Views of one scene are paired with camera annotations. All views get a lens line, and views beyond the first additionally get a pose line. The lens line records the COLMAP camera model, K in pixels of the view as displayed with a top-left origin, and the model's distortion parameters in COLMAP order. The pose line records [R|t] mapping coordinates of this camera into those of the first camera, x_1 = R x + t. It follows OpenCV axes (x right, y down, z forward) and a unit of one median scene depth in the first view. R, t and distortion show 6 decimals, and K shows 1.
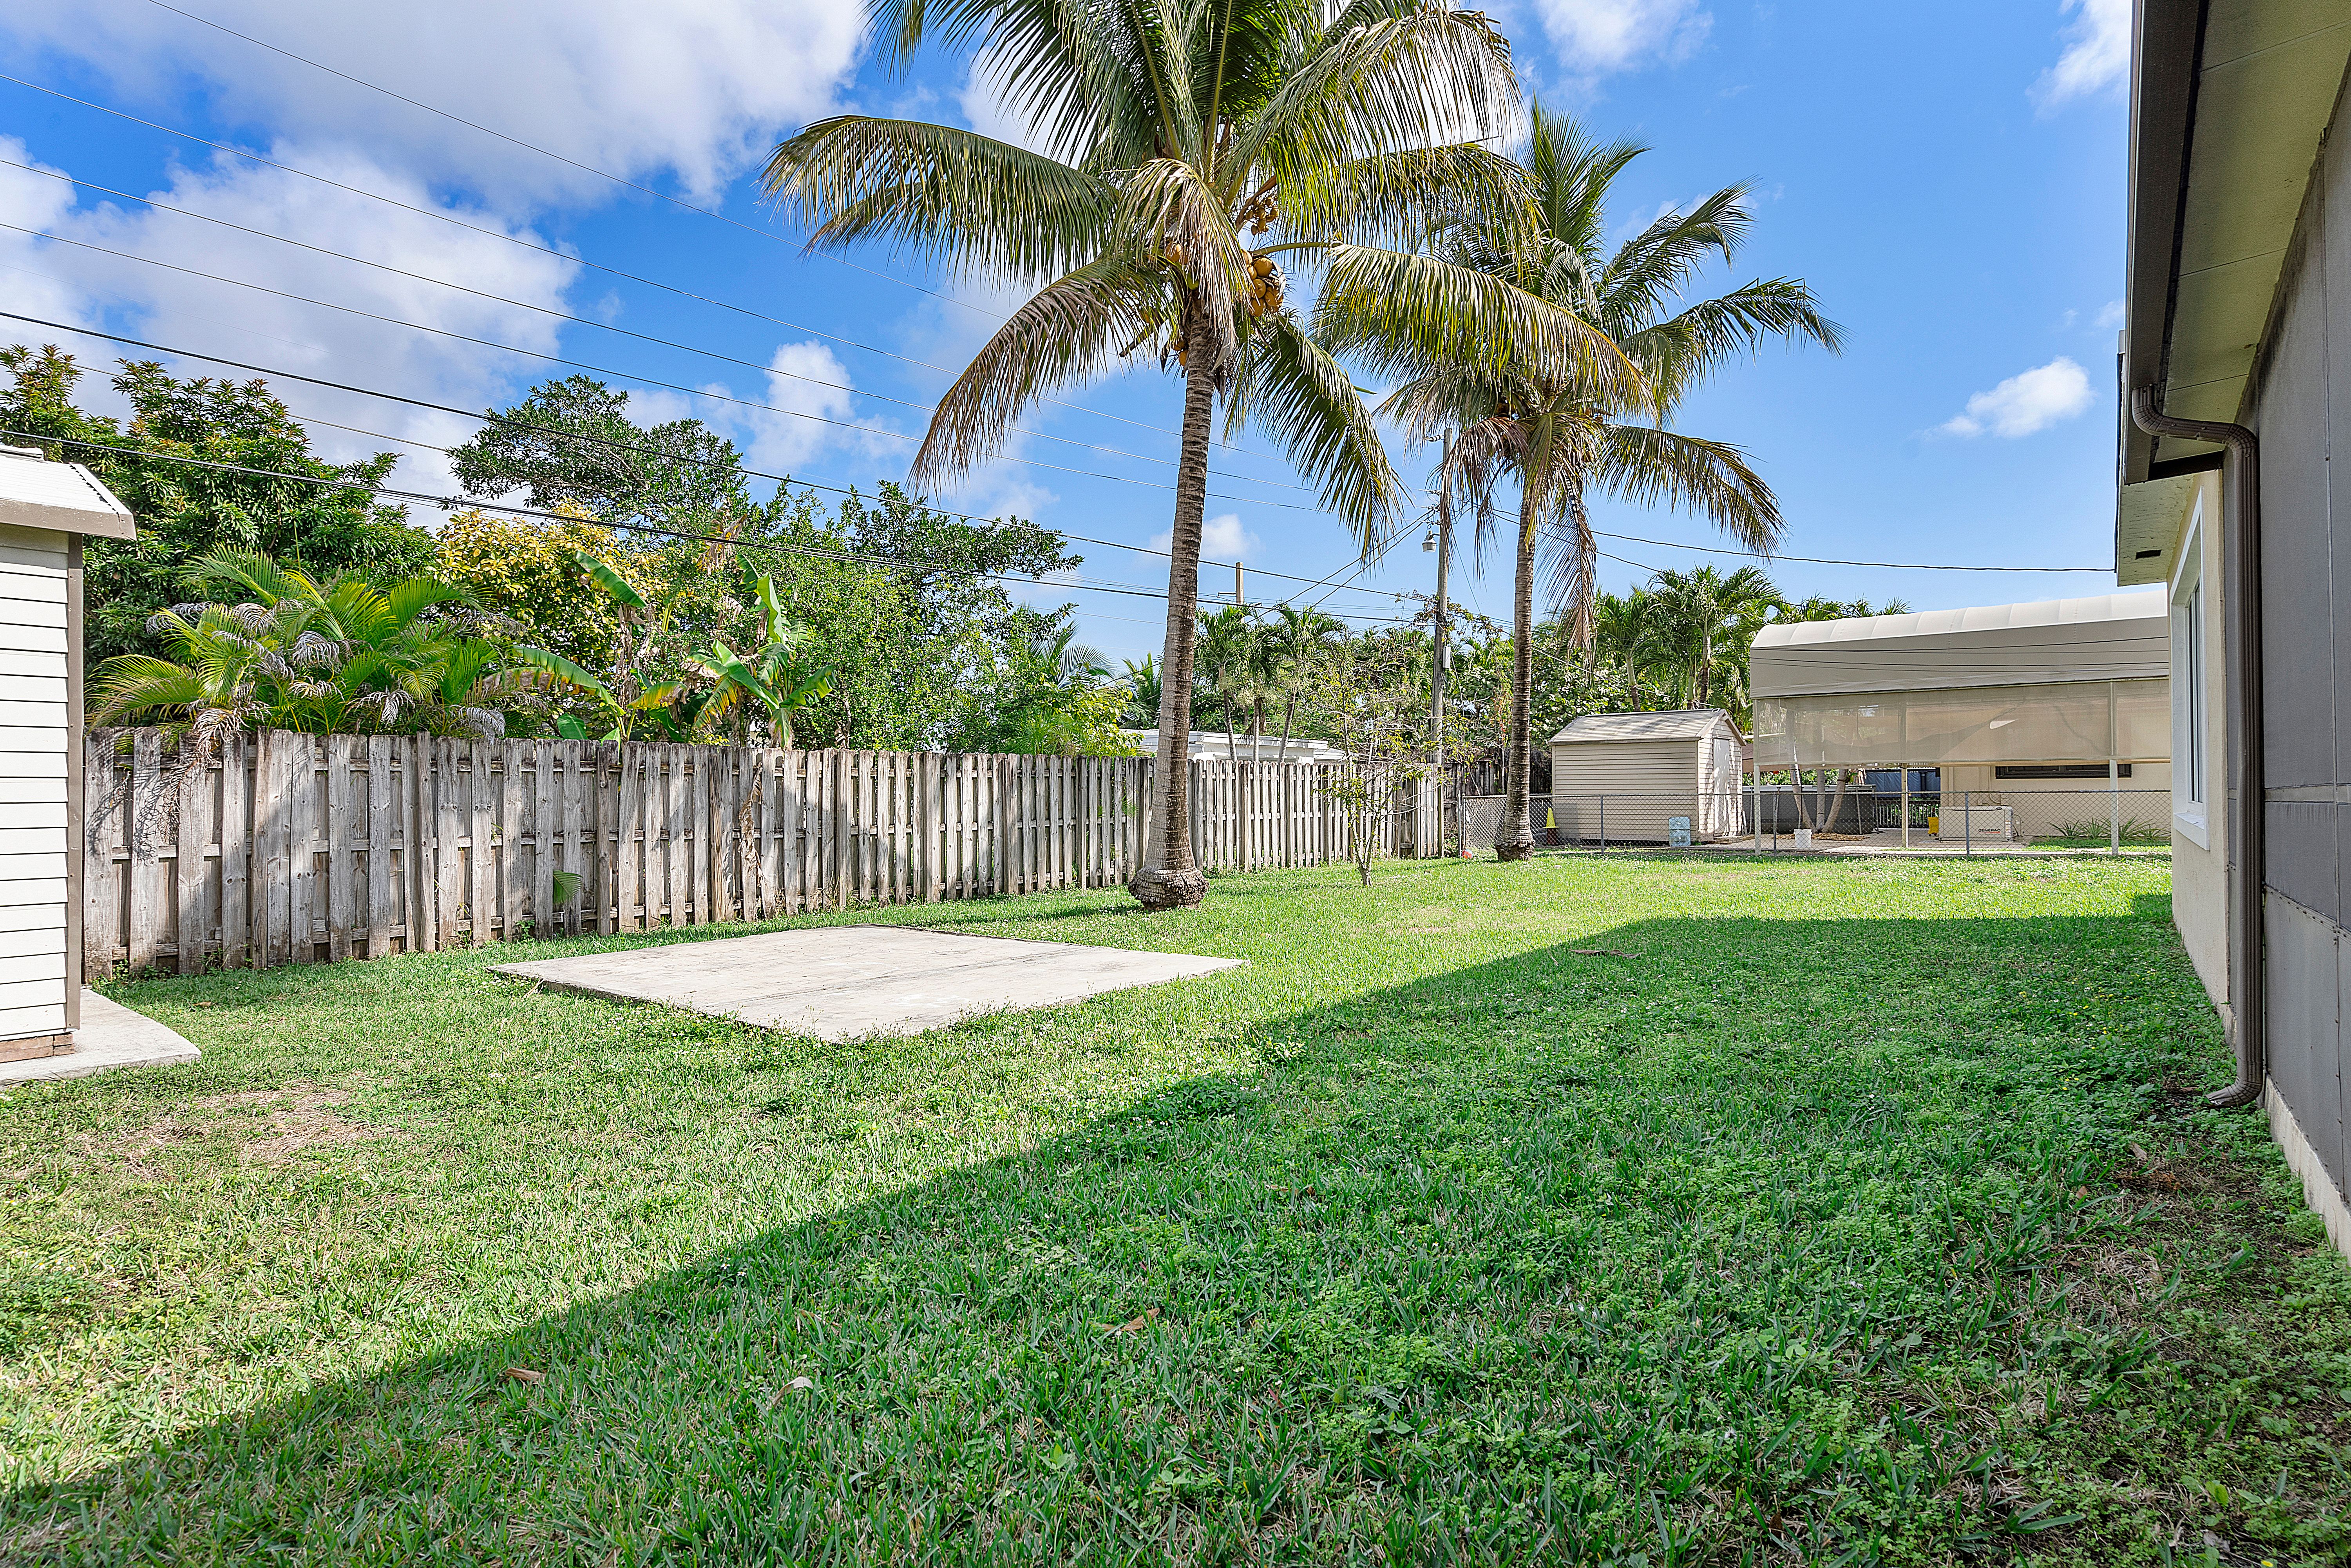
lens RADIAL K [[1151.9, 0, 1216.9], [0, 1151.9, 793.5], [0, 0, 1]] dist [0.000342, 0.003271]
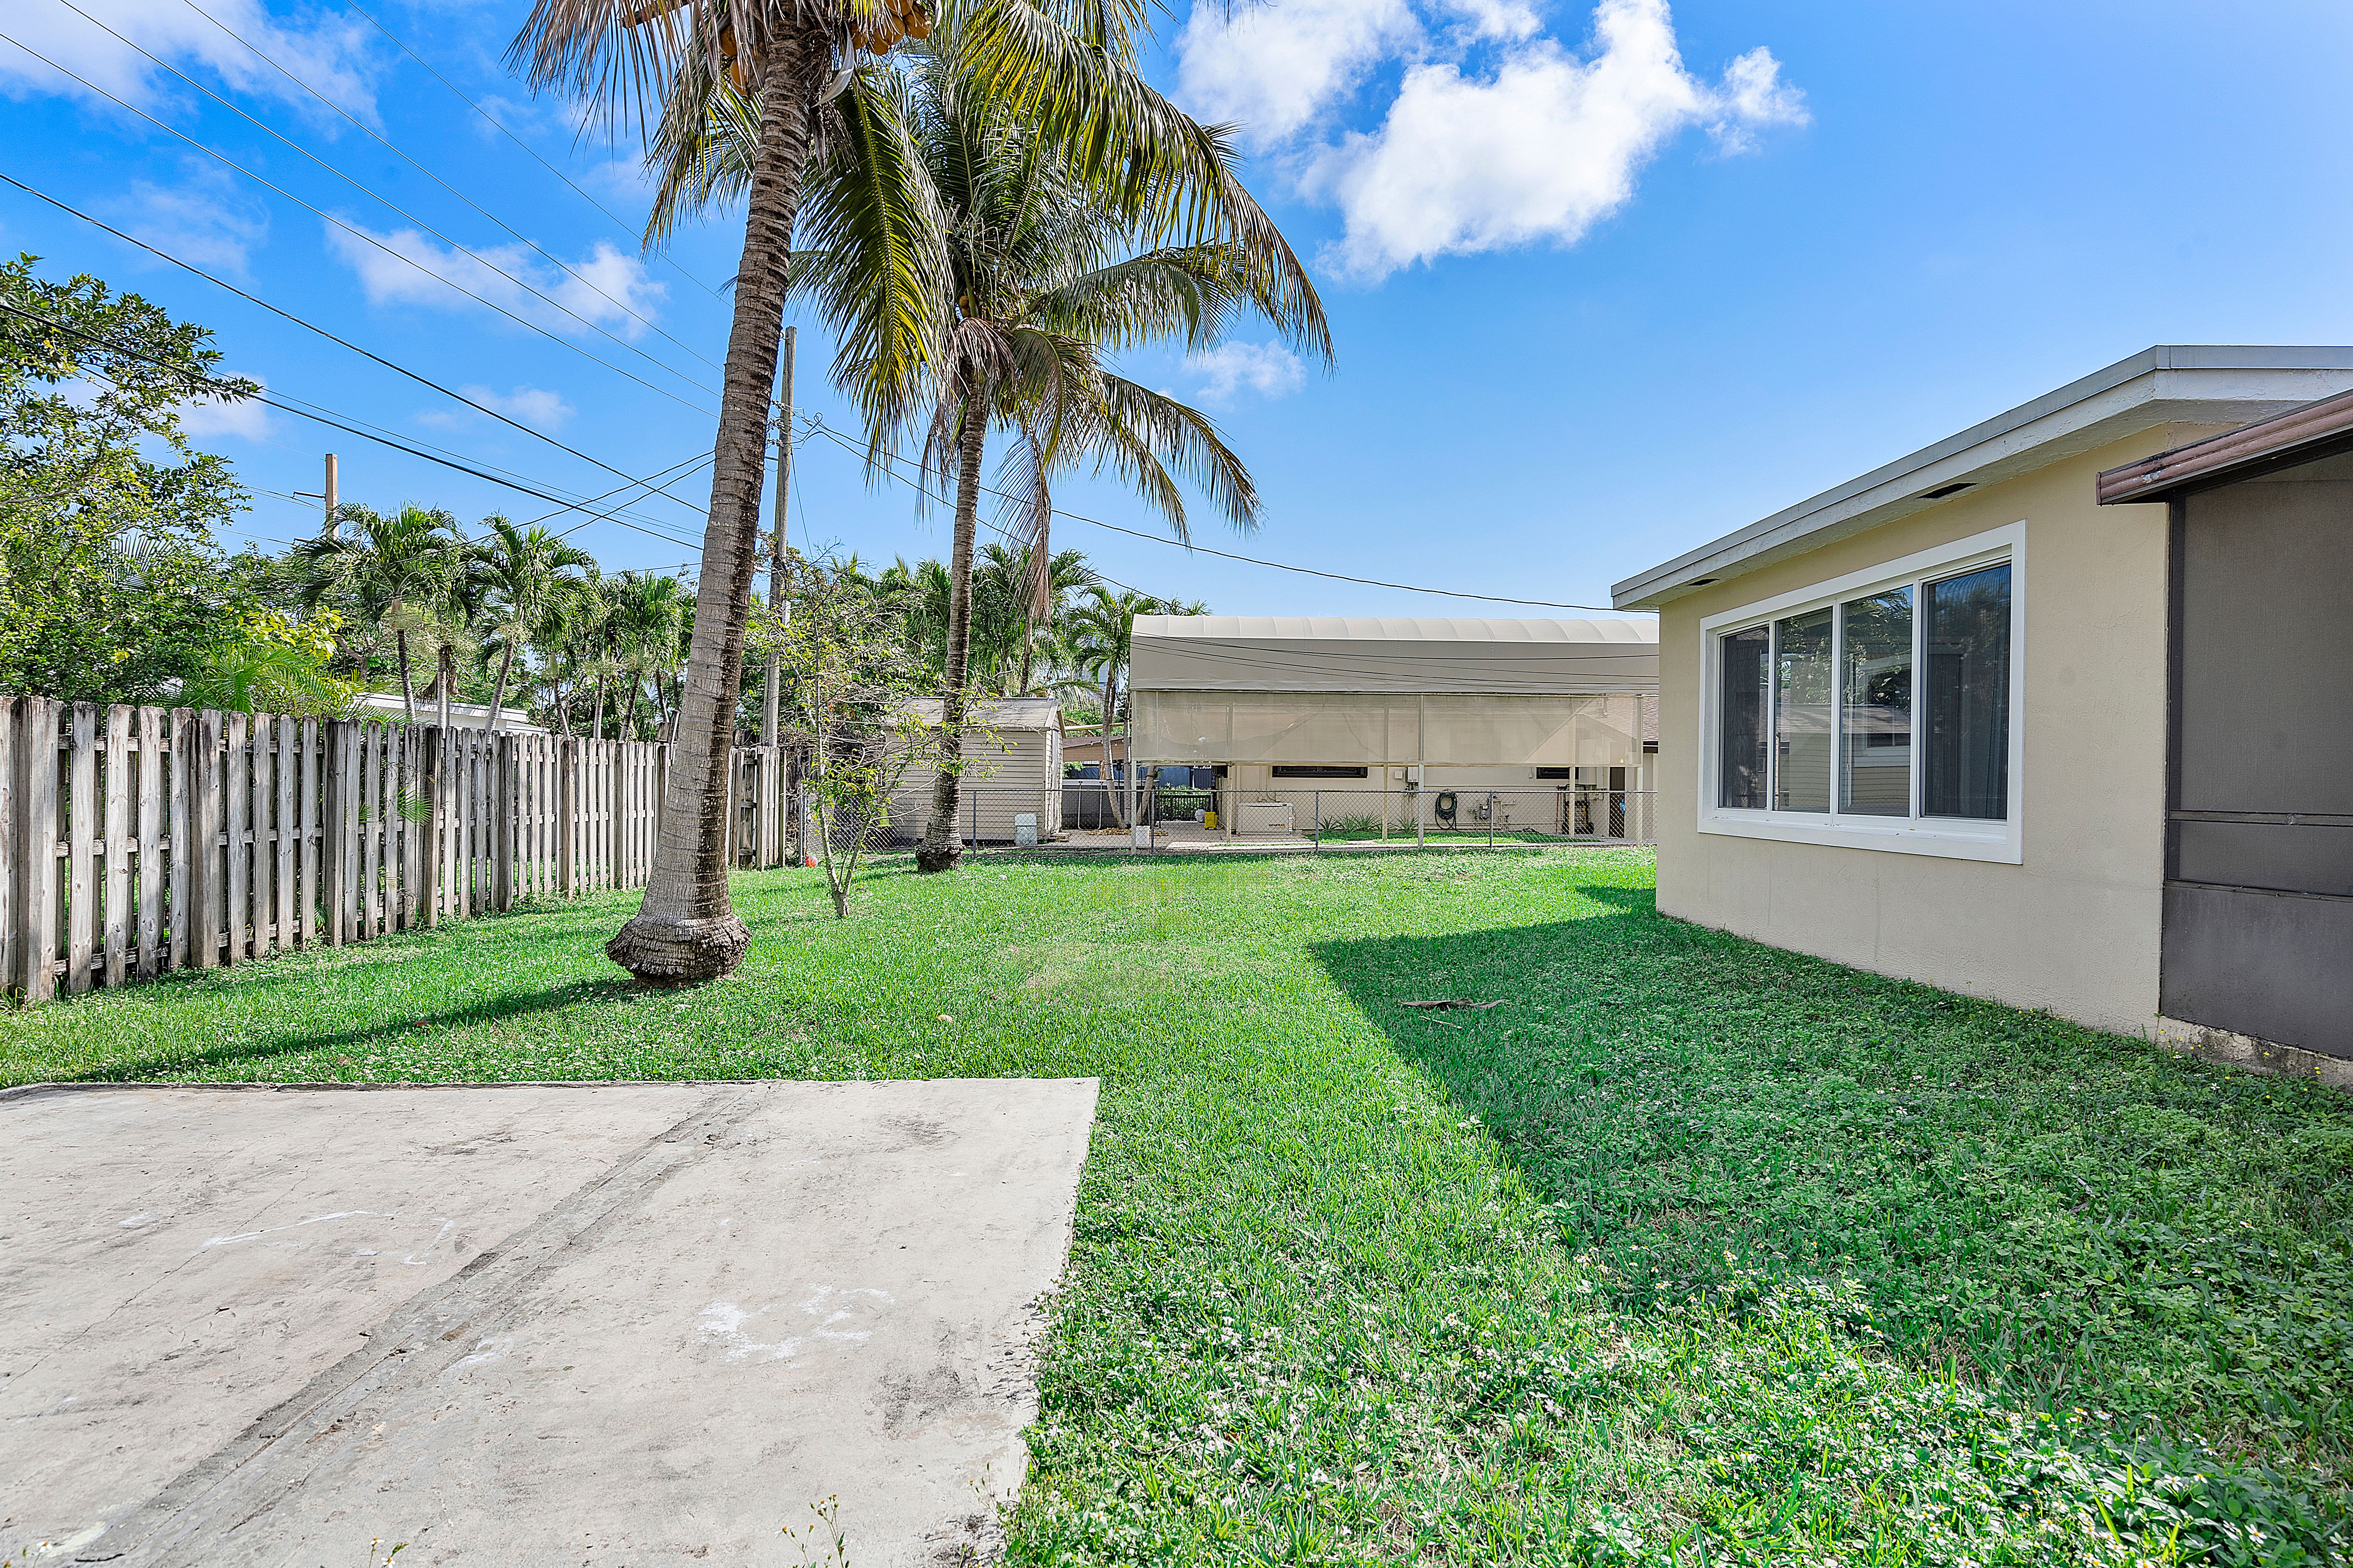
lens RADIAL K [[1207.5, 0, 1158.5], [0, 1207.5, 787.2], [0, 0, 1]] dist [0.004402, -0.000317]
pose [[0.767500, 0.009109, 0.640985, -0.192207], [-0.013105, 0.999913, 0.001482, -0.004350], [-0.640915, -0.009537, 0.767552, 0.265755]]
